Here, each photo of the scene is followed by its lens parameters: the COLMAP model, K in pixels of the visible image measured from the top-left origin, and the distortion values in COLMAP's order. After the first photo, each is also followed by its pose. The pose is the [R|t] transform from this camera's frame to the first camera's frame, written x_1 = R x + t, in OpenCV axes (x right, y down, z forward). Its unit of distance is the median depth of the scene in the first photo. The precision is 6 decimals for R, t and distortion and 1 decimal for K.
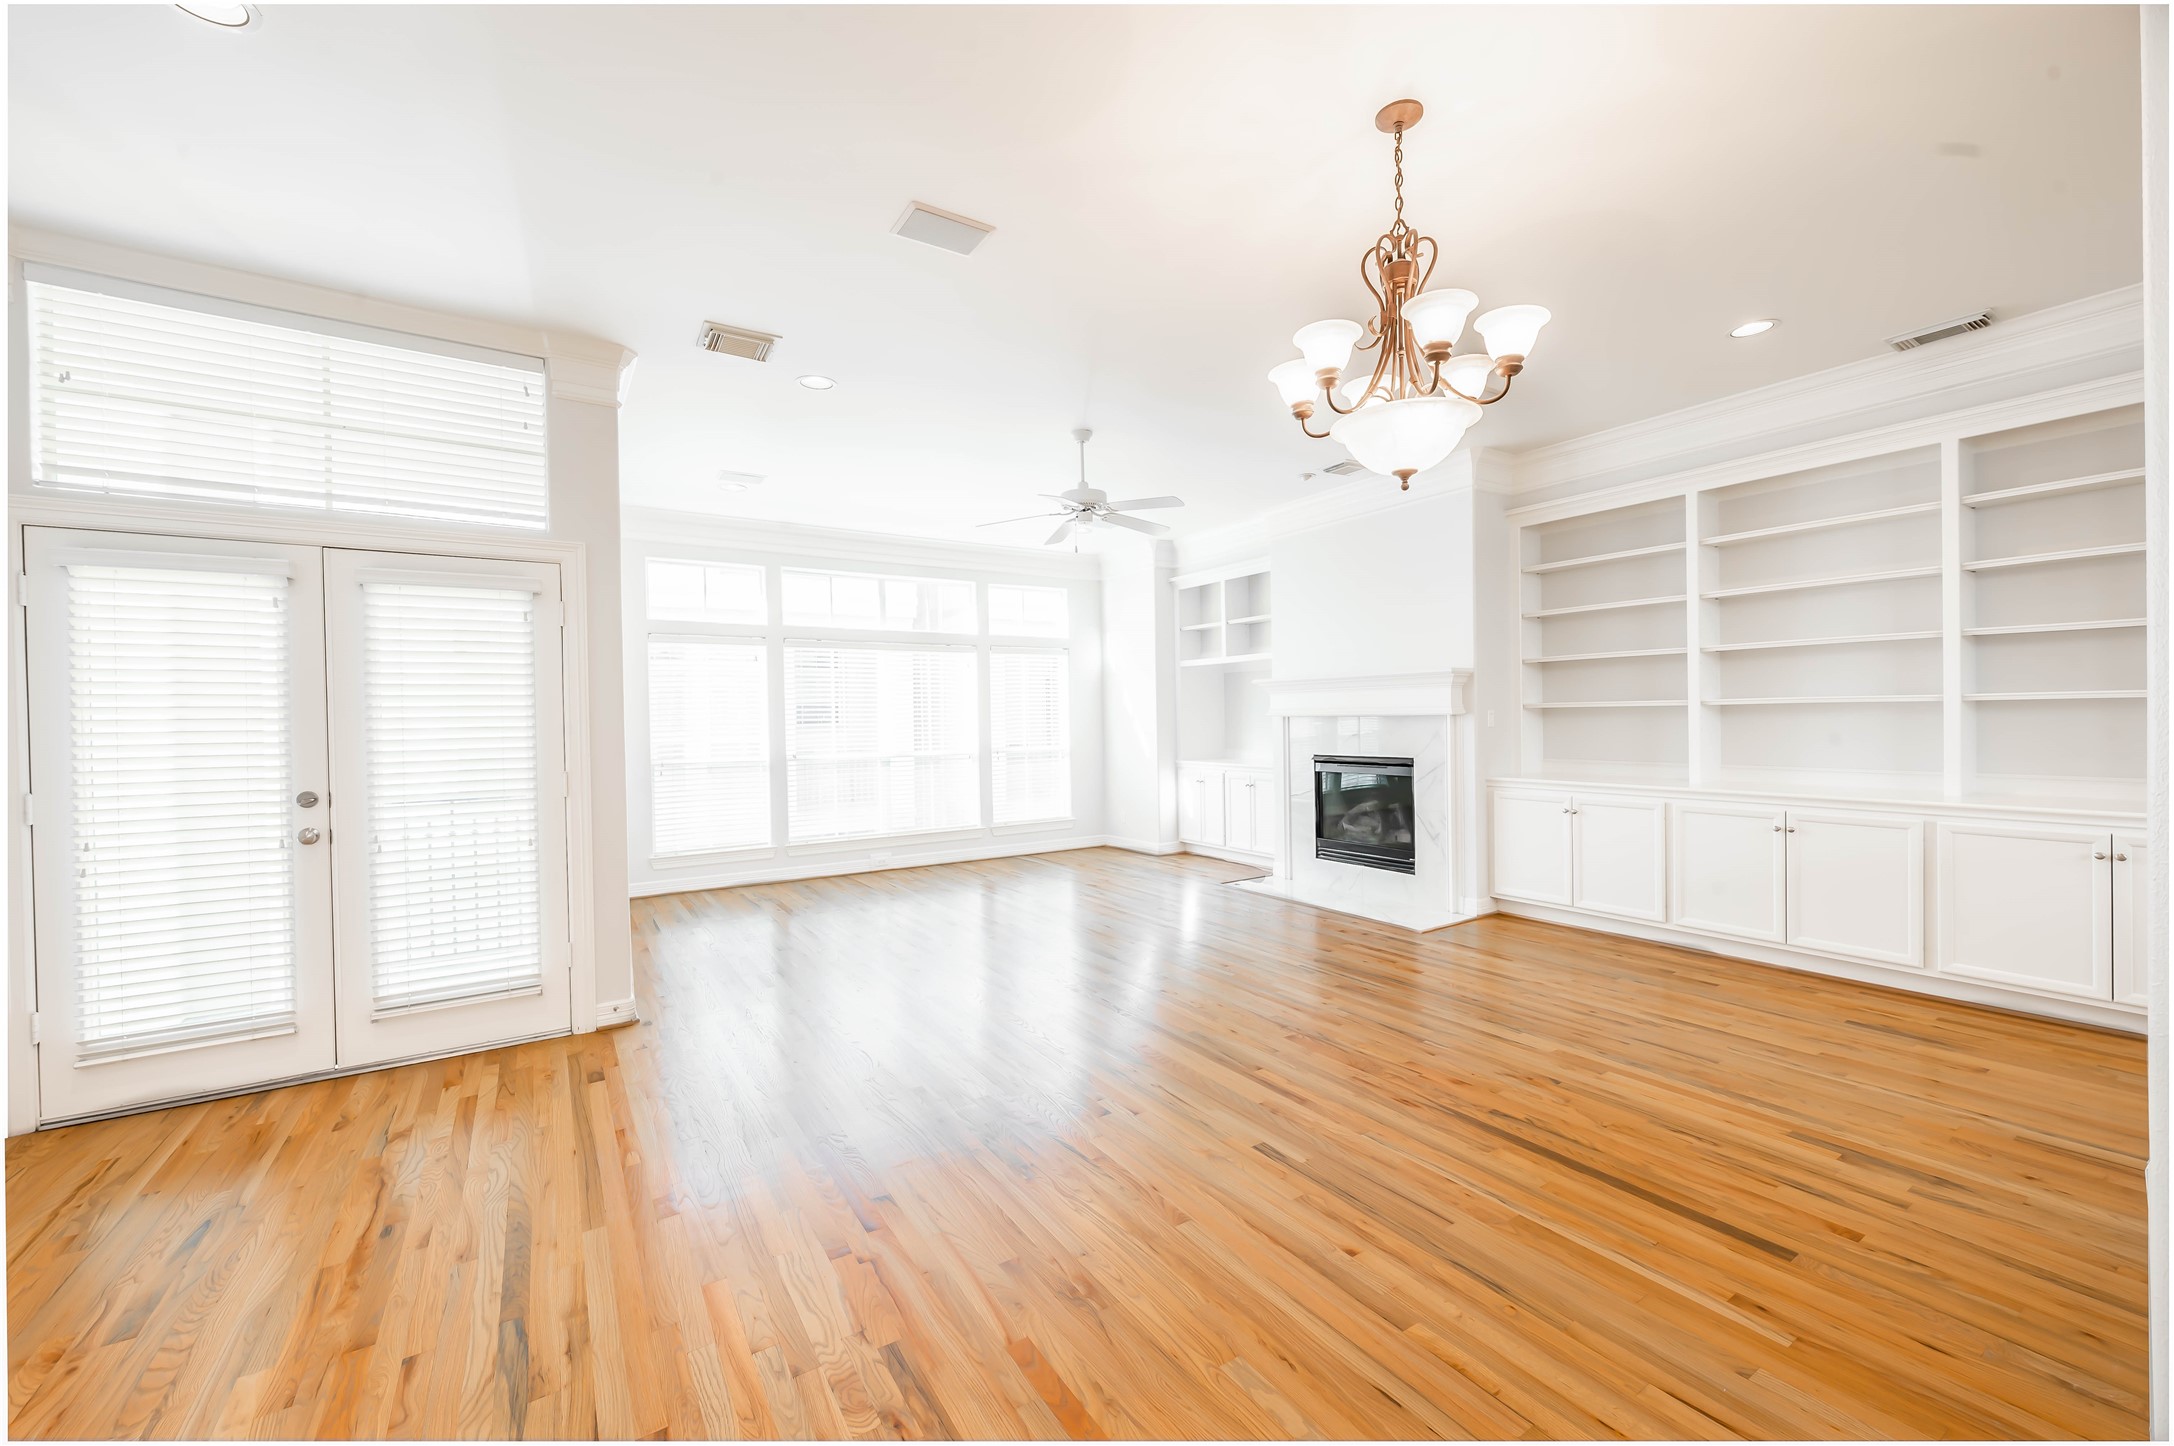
lens RADIAL K [[818.4, 0, 1094.5], [0, 818.4, 727.3], [0, 0, 1]] dist [0.000385, 0.000040]
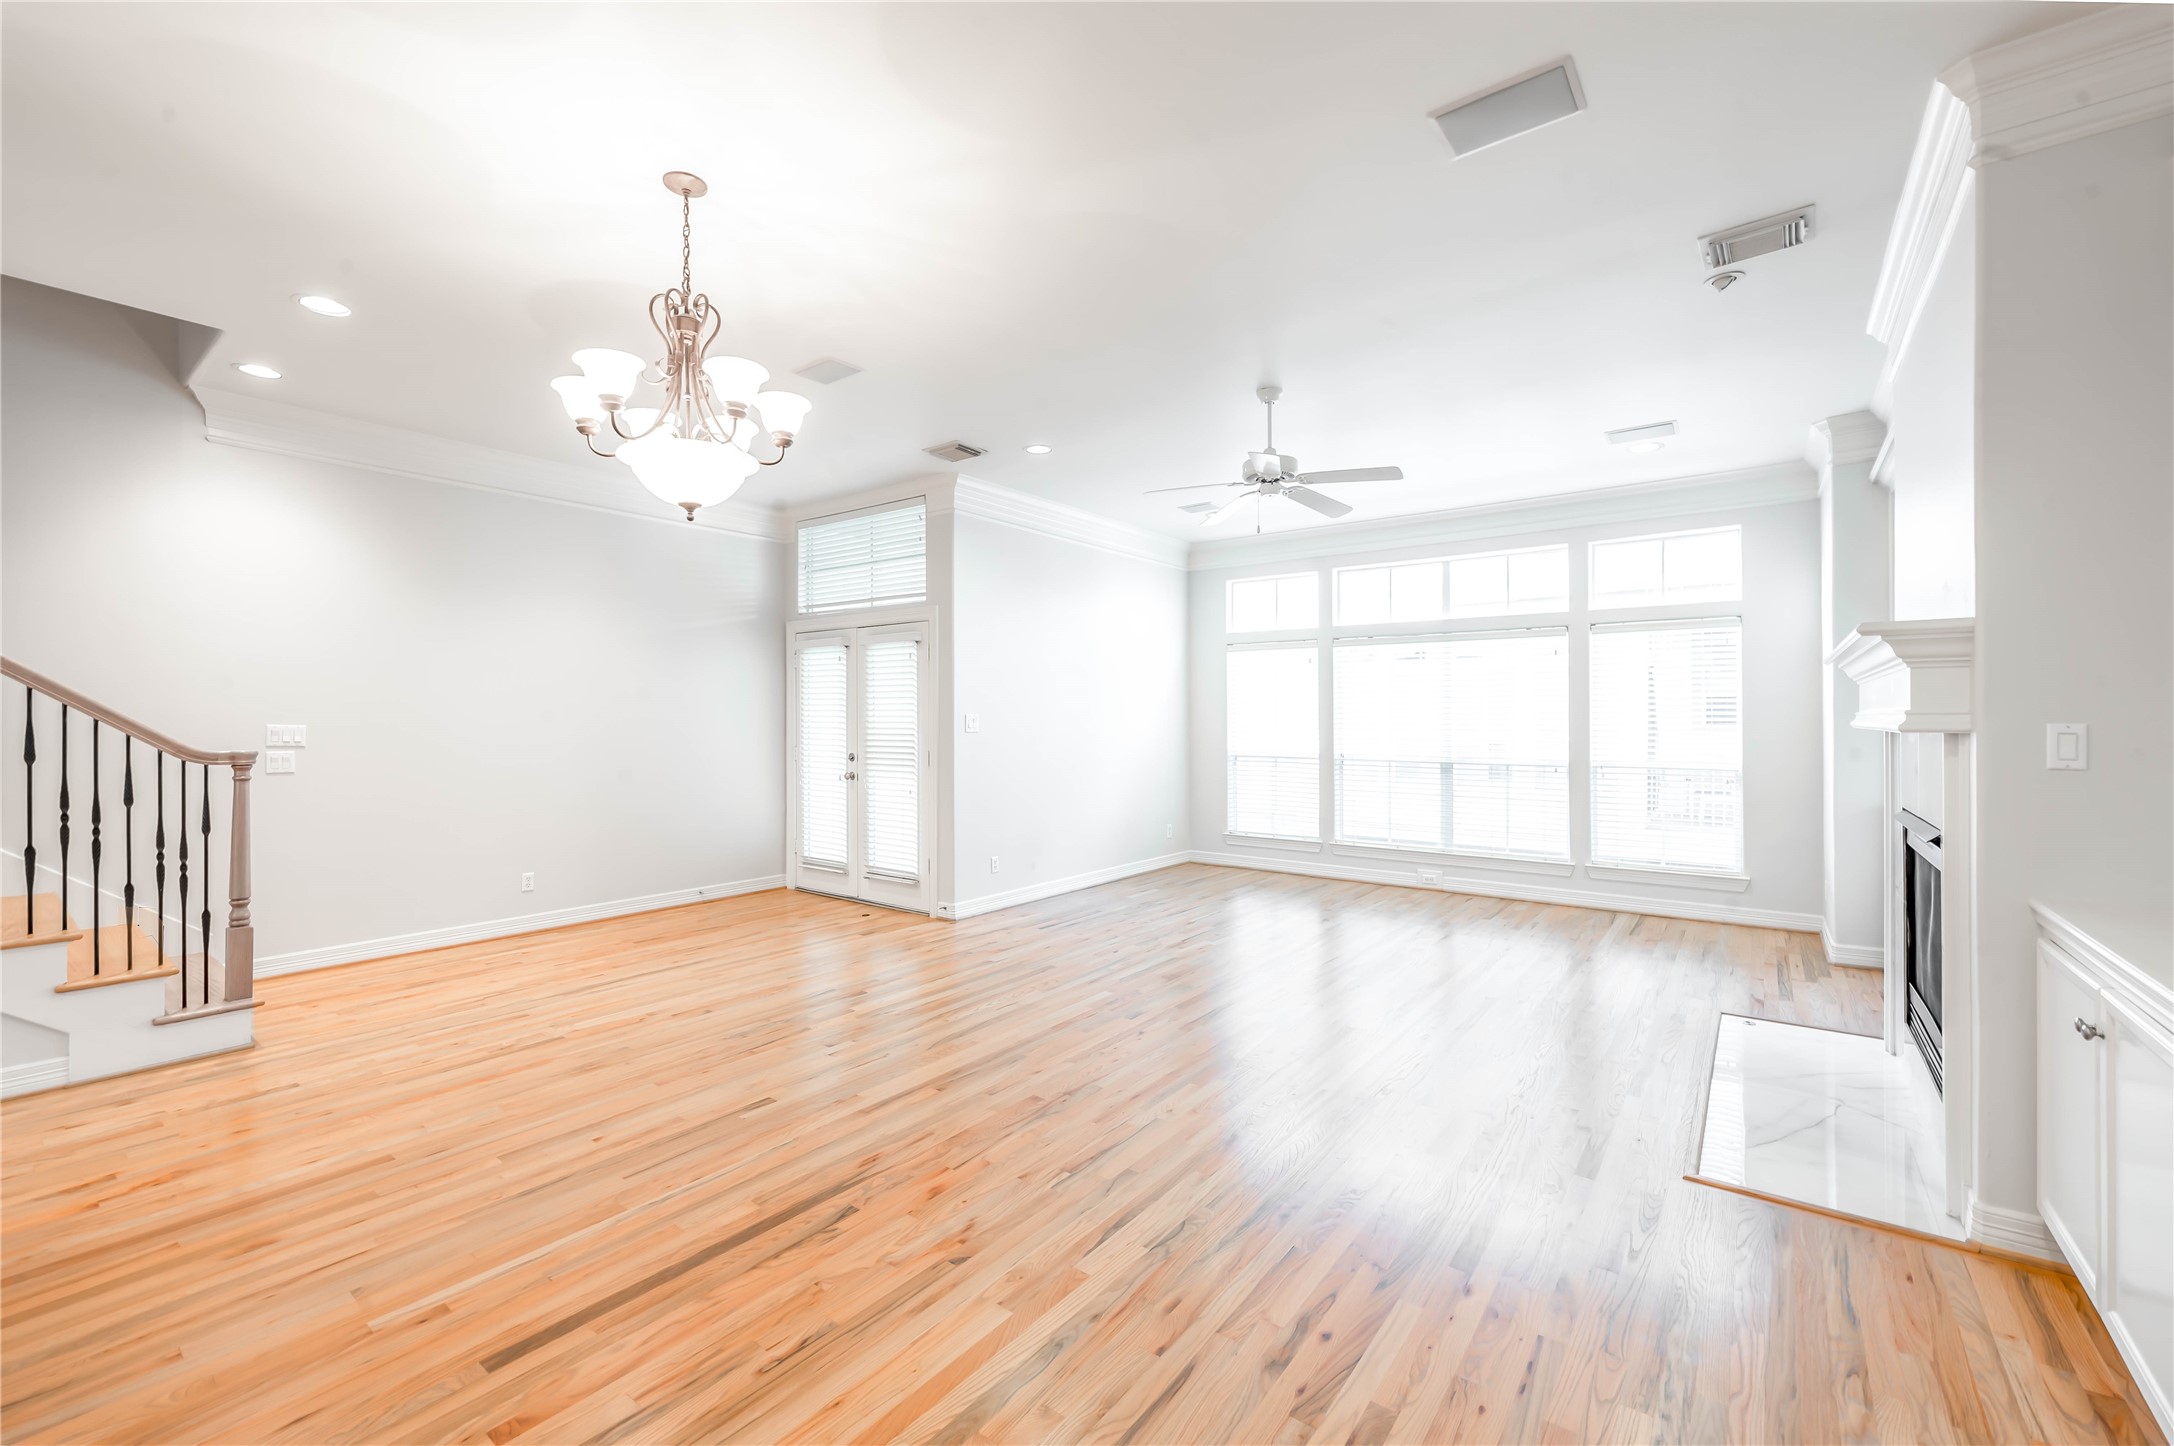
lens RADIAL K [[881.1, 0, 1122.7], [0, 881.1, 729.6], [0, 0, 1]] dist [0.000316, 0.000277]
pose [[0.374553, 0.025961, -0.926842, 0.825499], [-0.017587, 0.999627, 0.020893, -0.022650], [0.927039, 0.008475, 0.374870, 0.538191]]
